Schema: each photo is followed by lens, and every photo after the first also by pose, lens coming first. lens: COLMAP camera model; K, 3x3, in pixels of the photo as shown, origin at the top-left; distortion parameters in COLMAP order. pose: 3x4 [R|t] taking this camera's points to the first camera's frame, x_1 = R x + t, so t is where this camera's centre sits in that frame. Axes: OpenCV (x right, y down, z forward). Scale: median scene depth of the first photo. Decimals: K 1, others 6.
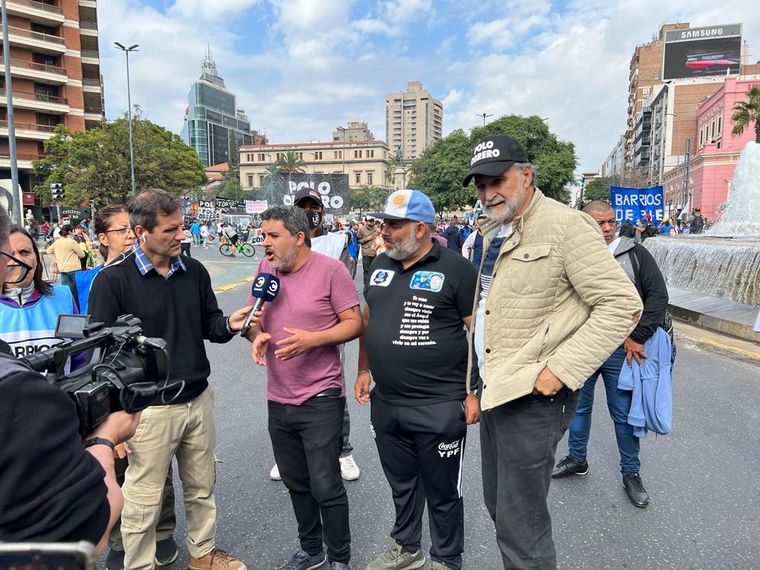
lens RADIAL K [[572.0, 0, 380.0], [0, 572.0, 285.0], [0, 0, 1]] dist [0.054522, -0.056222]
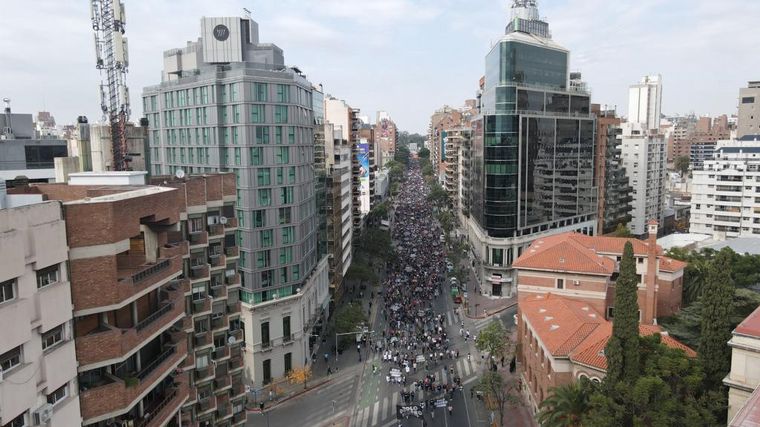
lens RADIAL K [[556.9, 0, 382.7], [0, 556.9, 214.3], [0, 0, 1]] dist [0.017937, -0.000350]
pose [[0.884013, 0.051594, -0.464607, -0.274515], [-0.034861, 0.998399, 0.044540, -0.343431], [0.466161, -0.023178, 0.884396, 0.800752]]
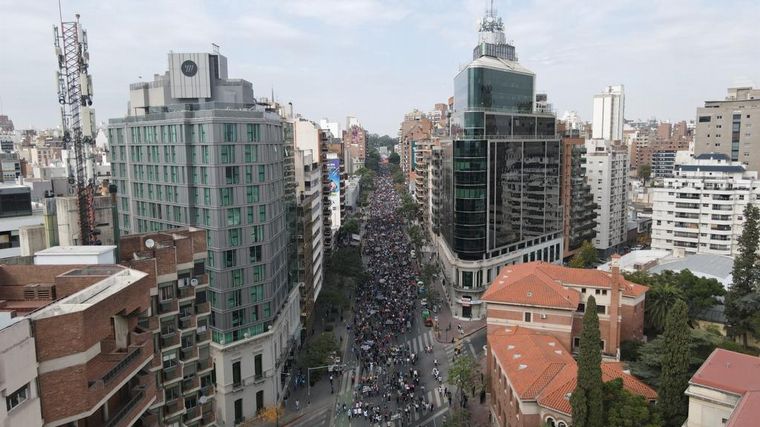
lens RADIAL K [[556.9, 0, 382.7], [0, 556.9, 214.3], [0, 0, 1]] dist [0.017937, -0.000350]
pose [[0.907482, 0.045011, -0.417672, -0.274190], [-0.029728, 0.998631, 0.043028, -0.379943], [0.419037, -0.026631, 0.907578, 0.797277]]
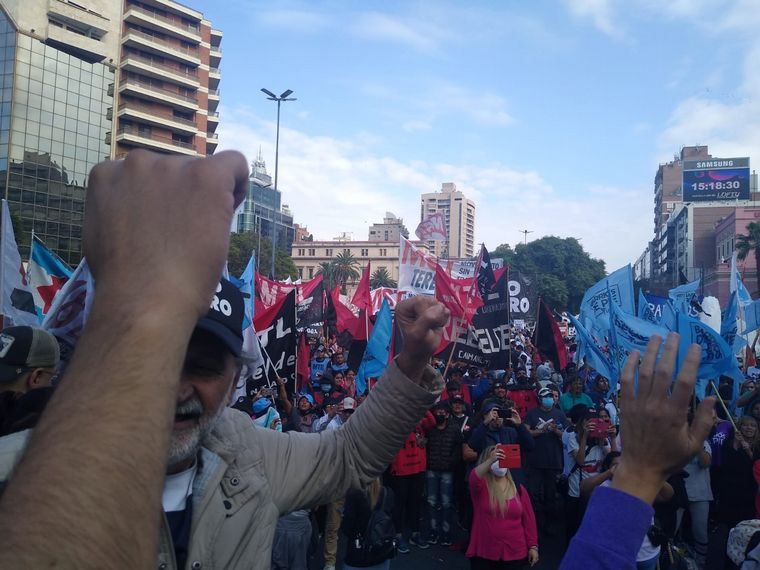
lens RADIAL K [[587.3, 0, 383.5], [0, 587.3, 287.5], [0, 0, 1]] dist [0.072981, -0.124232]
pose [[0.998779, 0.033685, -0.036141, -0.029863], [-0.038719, 0.988061, -0.149121, 0.004090], [0.030687, 0.150338, 0.988158, -0.087610]]
